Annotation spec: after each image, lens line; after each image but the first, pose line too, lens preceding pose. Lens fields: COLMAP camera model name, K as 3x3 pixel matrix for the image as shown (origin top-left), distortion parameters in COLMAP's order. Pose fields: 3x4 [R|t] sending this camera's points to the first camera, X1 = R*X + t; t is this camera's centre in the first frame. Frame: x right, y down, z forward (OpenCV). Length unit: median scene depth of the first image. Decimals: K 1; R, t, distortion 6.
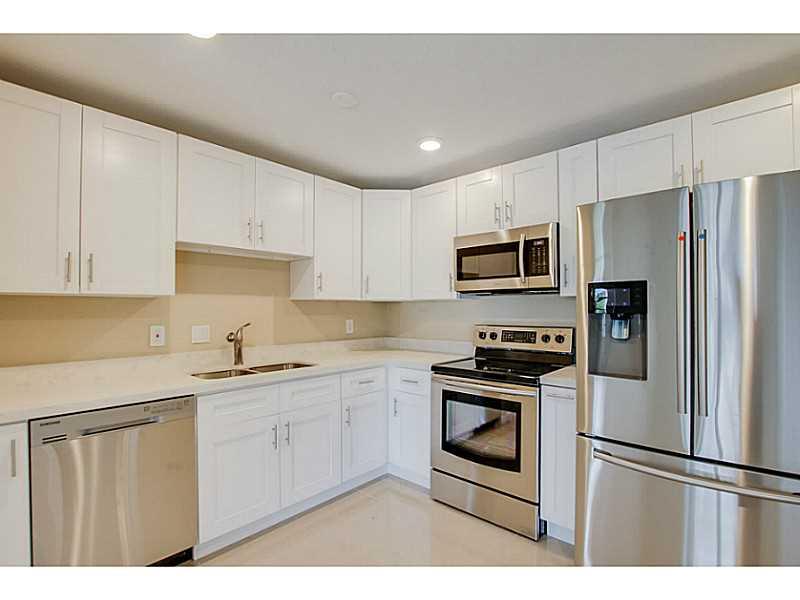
lens RADIAL K [[375.1, 0, 400.0], [0, 375.1, 300.0], [0, 0, 1]] dist [-0.025023, 0.000027]
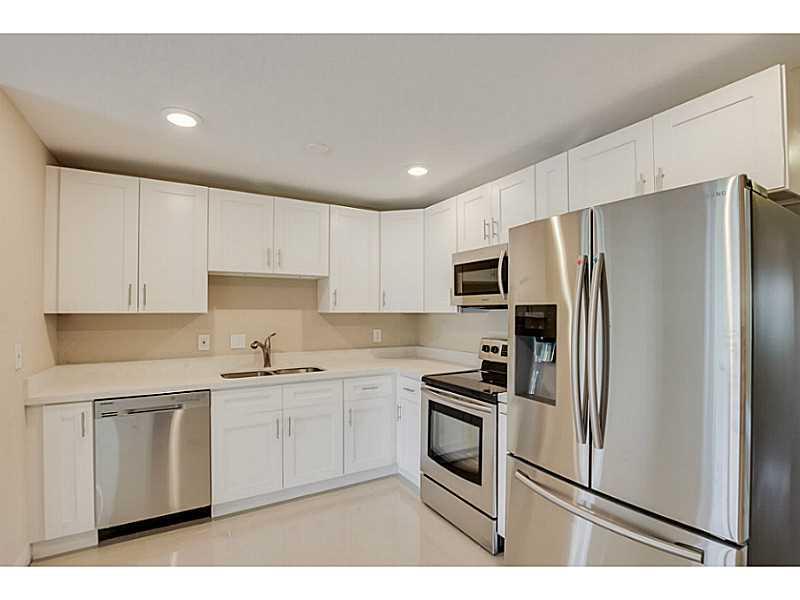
lens RADIAL K [[375.1, 0, 400.0], [0, 375.1, 300.0], [0, 0, 1]] dist [-0.025023, 0.000027]
pose [[0.956020, -0.006023, -0.293241, 0.341319], [0.004109, 0.999966, -0.007141, -0.035351], [0.293274, 0.005622, 0.956012, -0.041093]]
